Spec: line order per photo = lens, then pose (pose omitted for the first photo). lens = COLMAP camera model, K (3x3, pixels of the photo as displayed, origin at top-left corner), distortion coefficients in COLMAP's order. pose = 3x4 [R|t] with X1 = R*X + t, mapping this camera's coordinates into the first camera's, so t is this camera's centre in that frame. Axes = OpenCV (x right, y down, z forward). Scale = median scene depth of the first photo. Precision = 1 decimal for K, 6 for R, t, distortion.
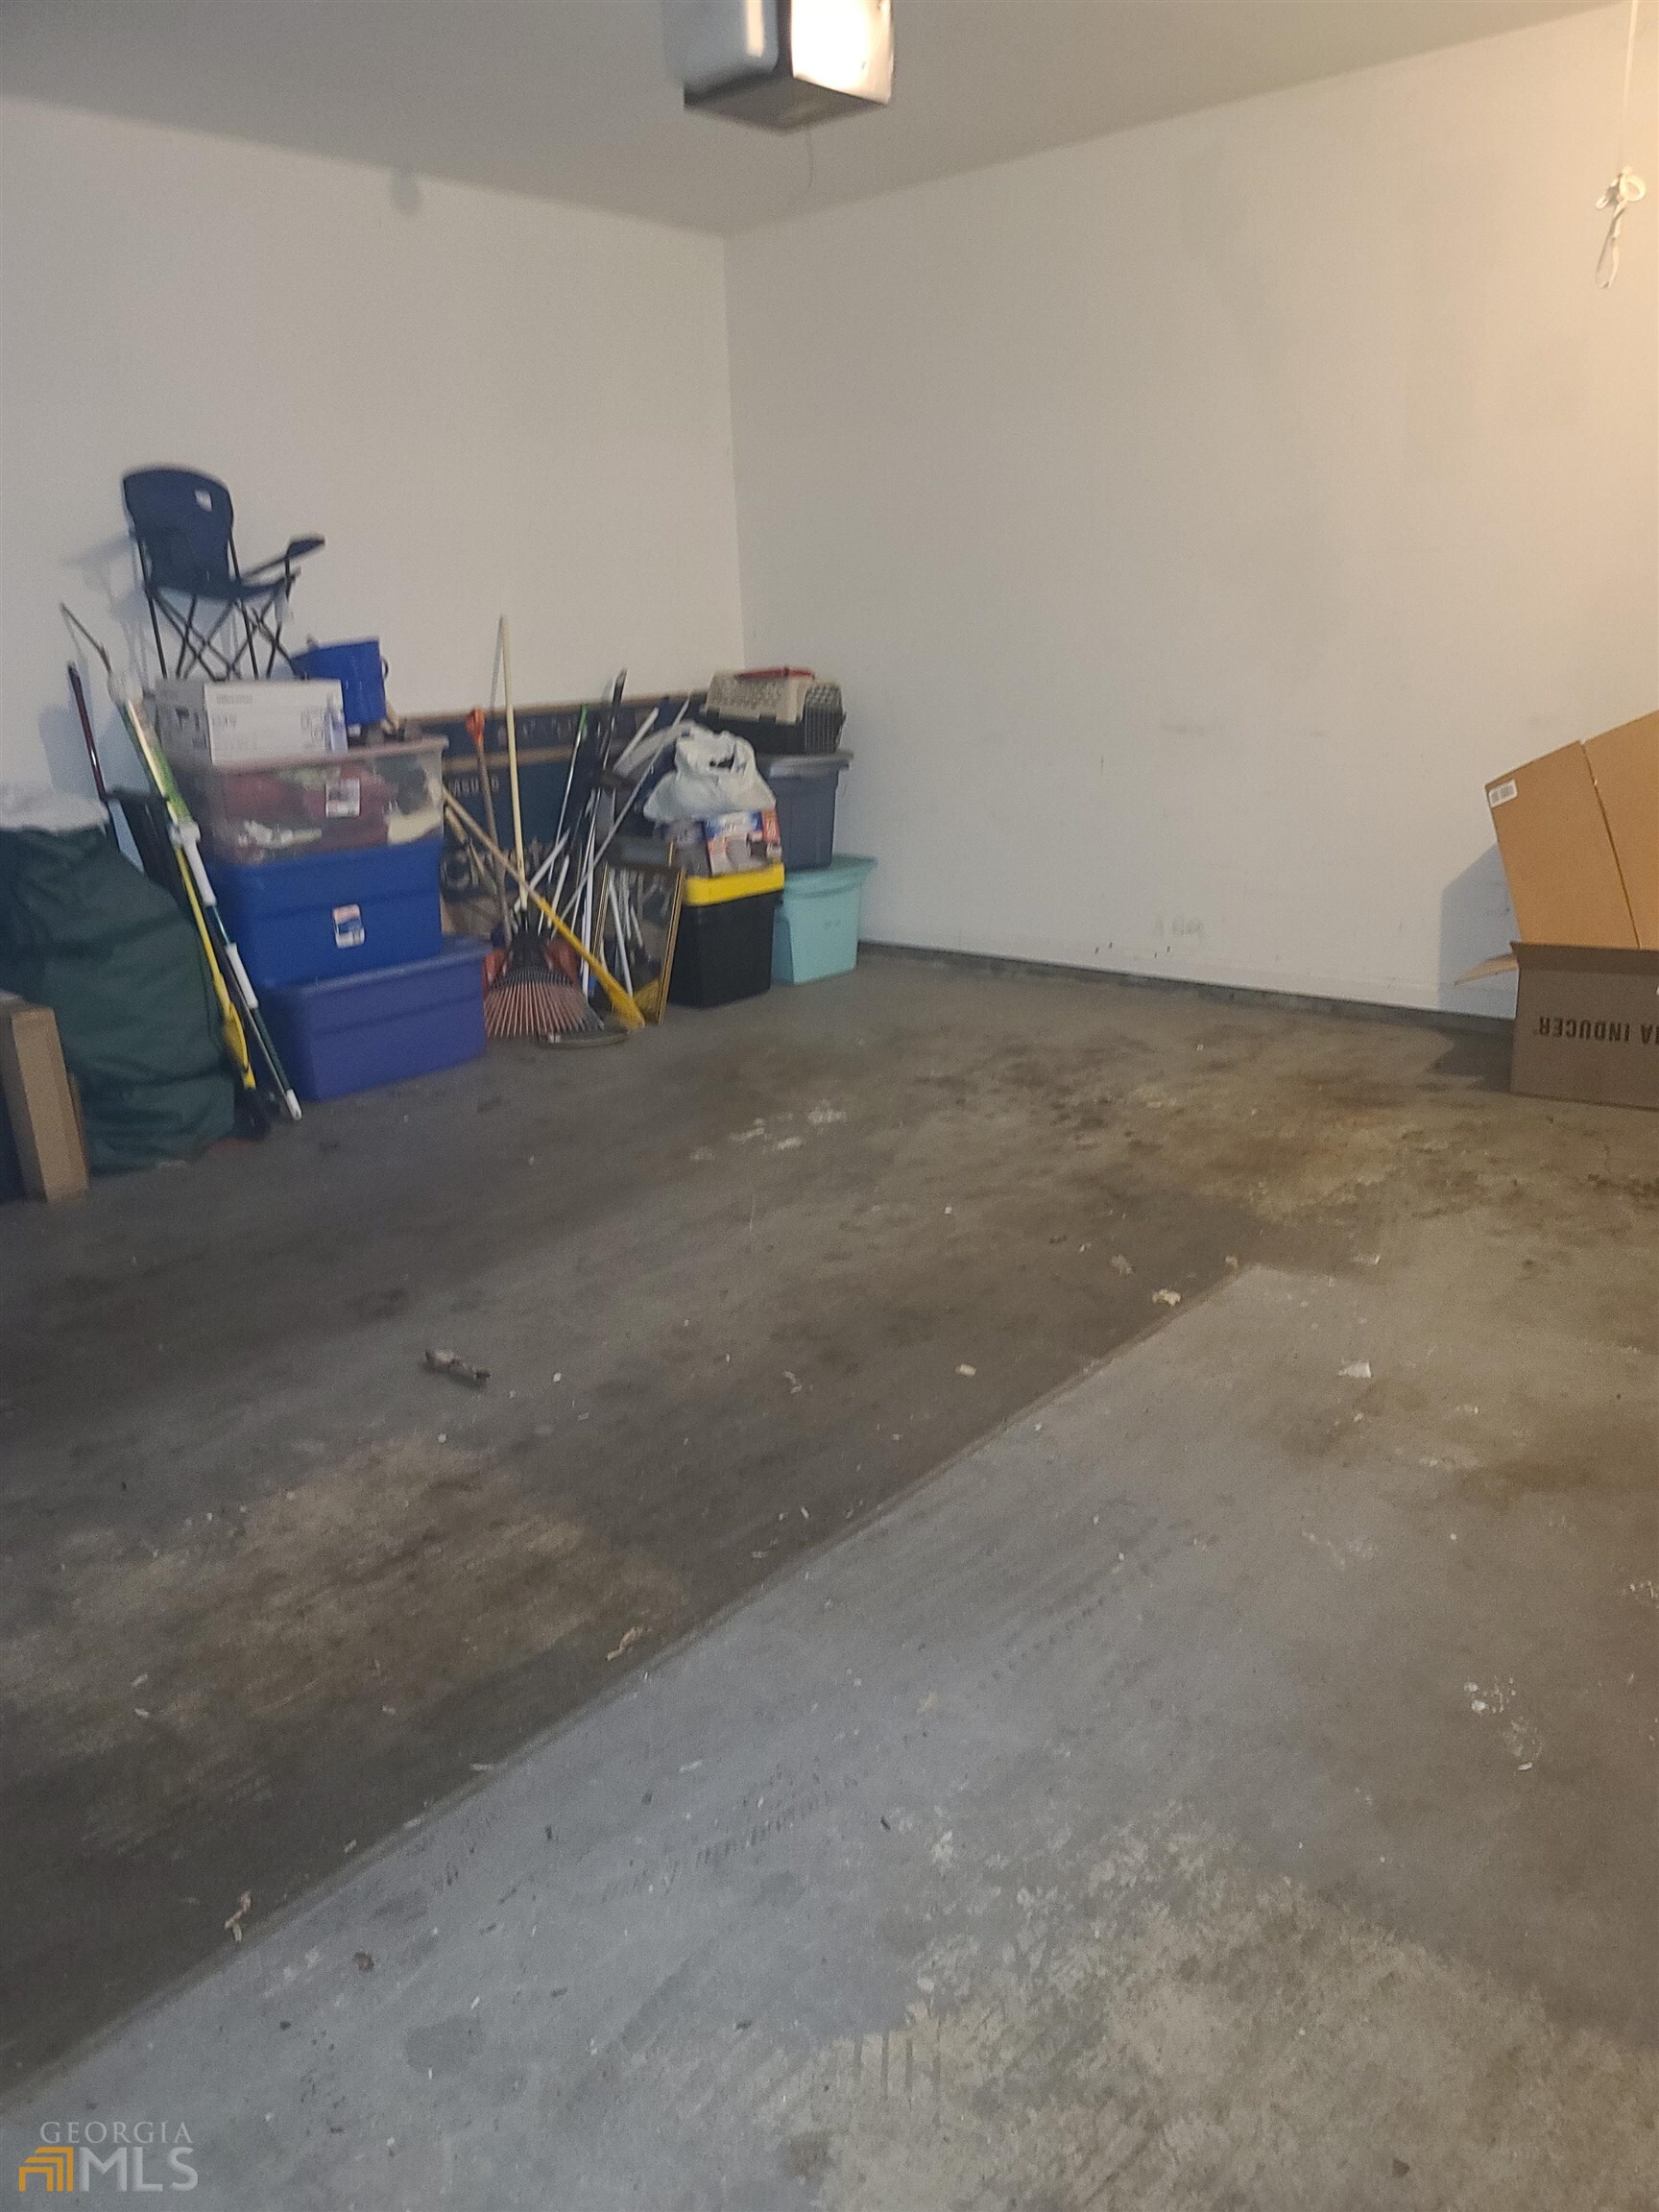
lens RADIAL K [[1623.6, 0, 823.7], [0, 1623.6, 1104.0], [0, 0, 1]] dist [0.068313, -0.024409]
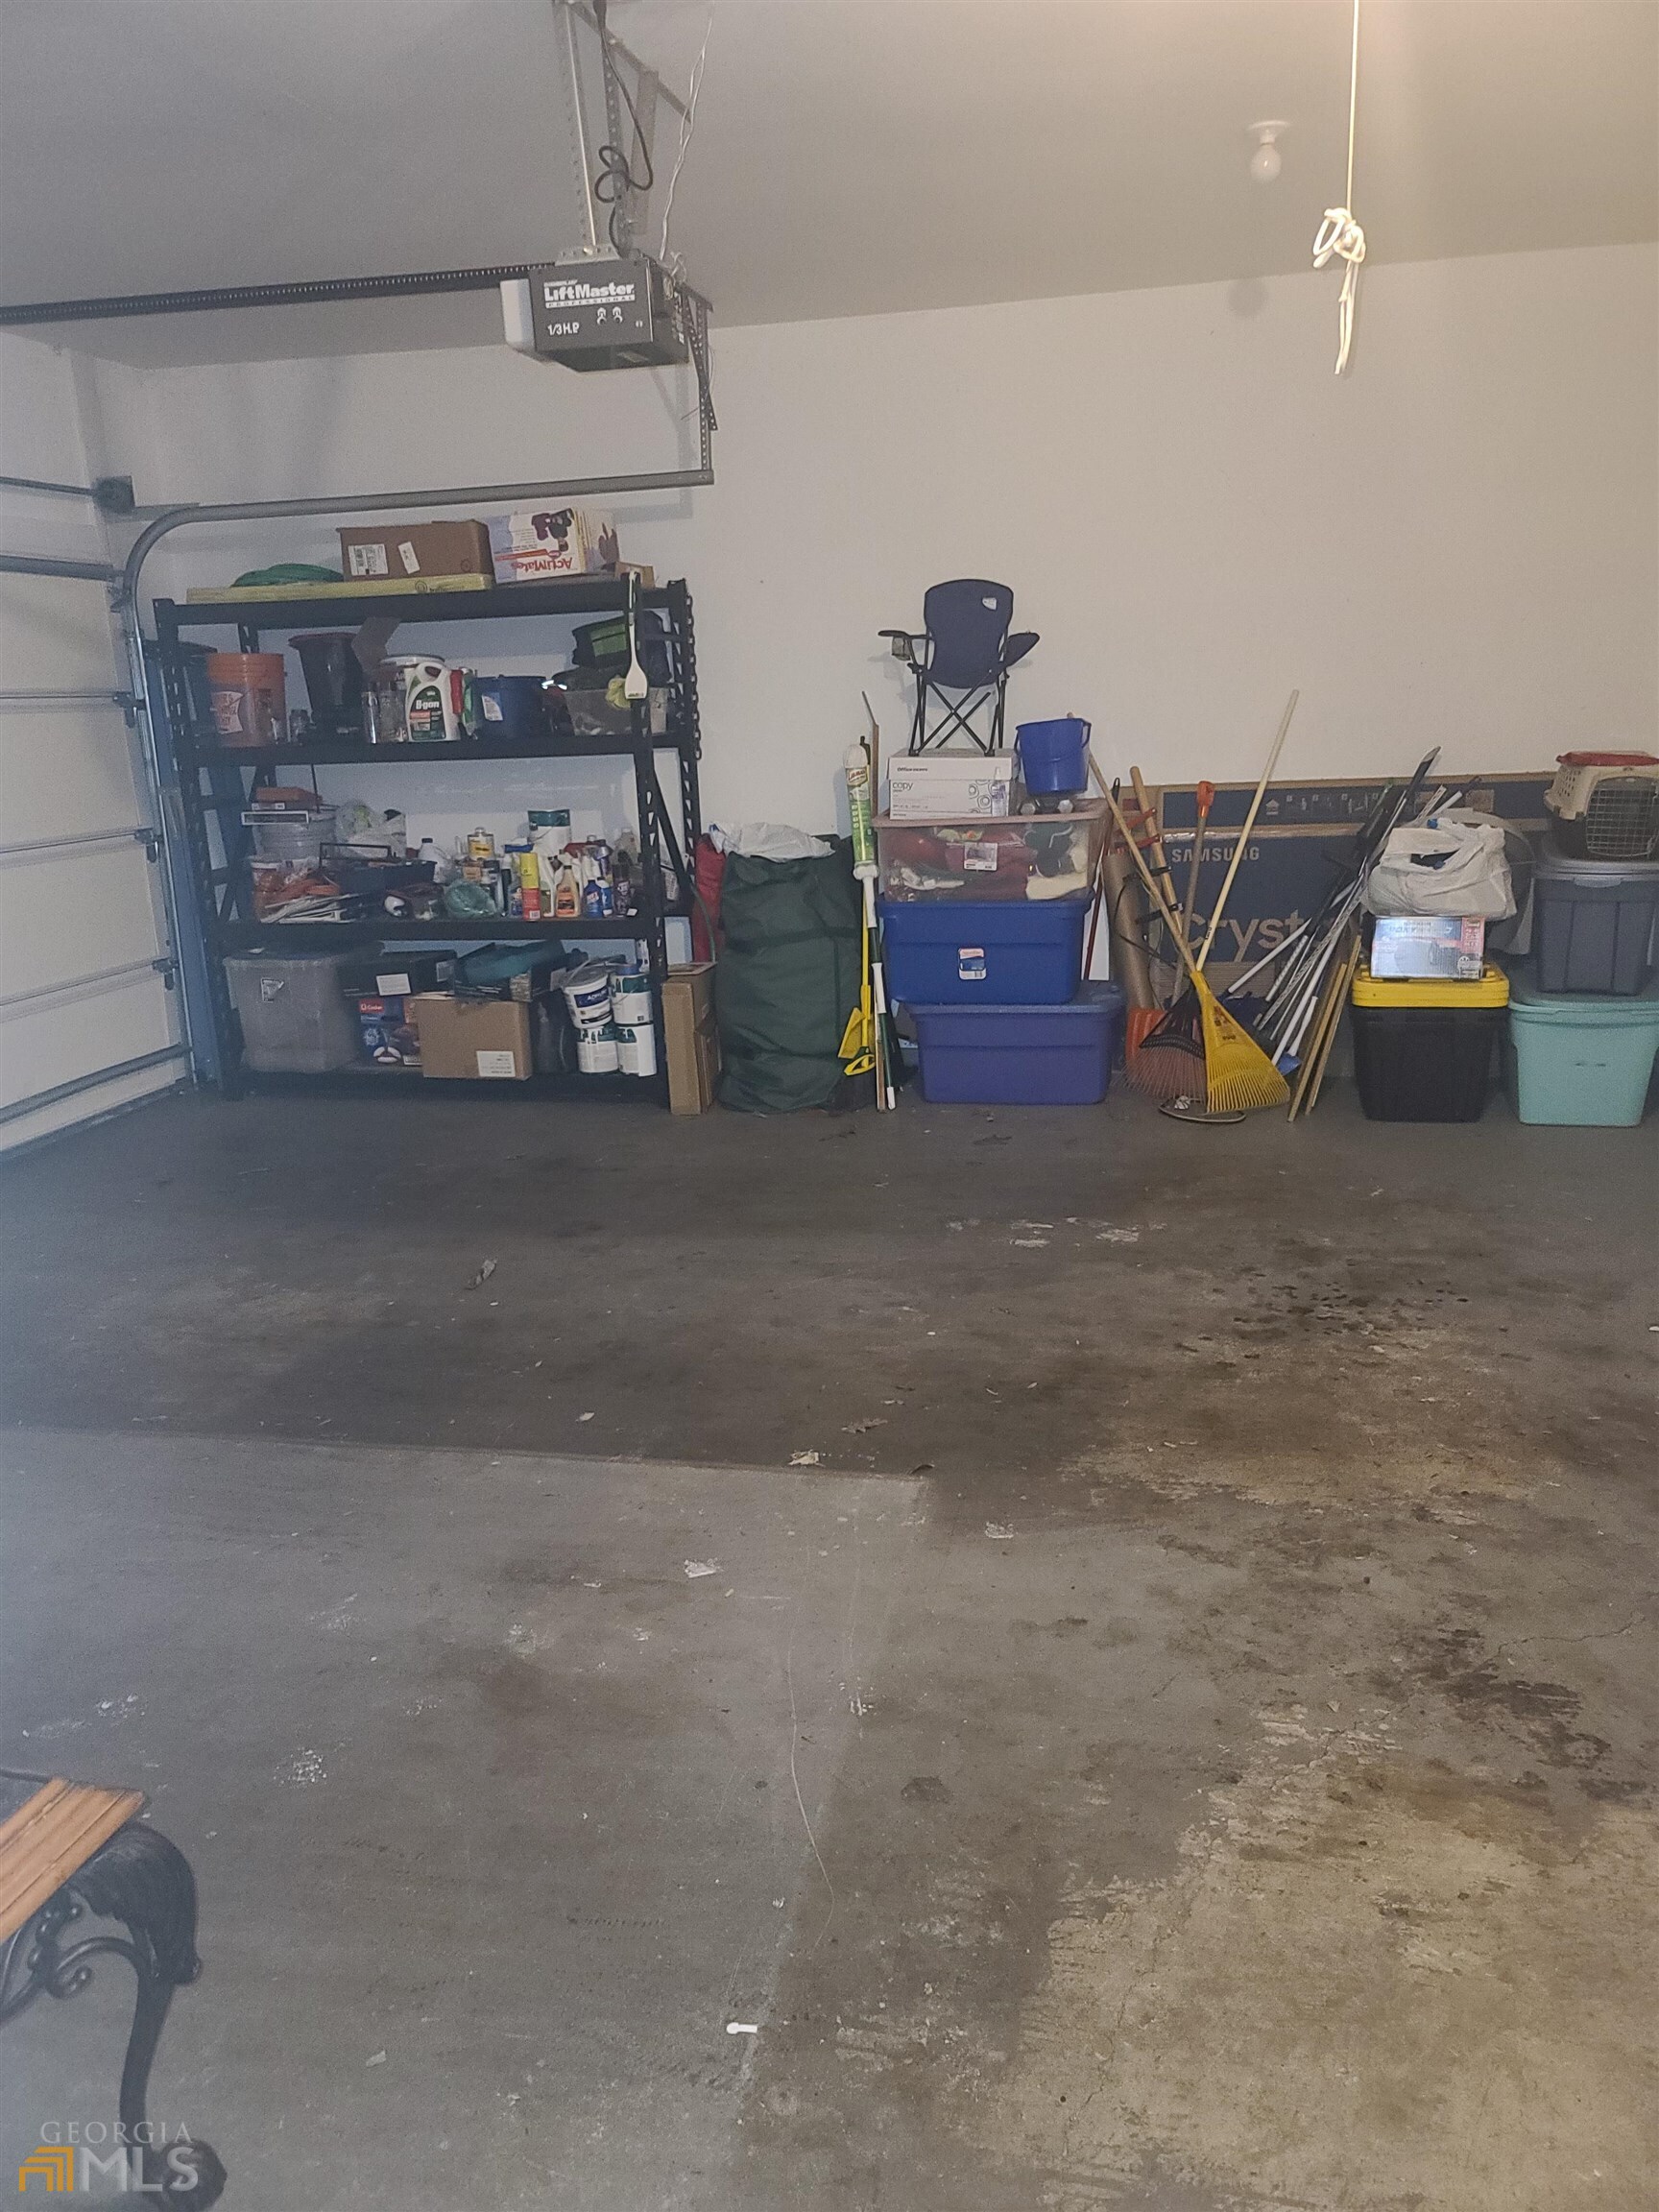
lens RADIAL K [[1623.6, 0, 823.7], [0, 1623.6, 1104.0], [0, 0, 1]] dist [0.068313, -0.024409]
pose [[0.487459, 0.241100, -0.839199, 0.711171], [-0.230903, 0.962500, 0.142401, -0.165378], [0.842062, 0.124359, 0.524850, 0.334446]]
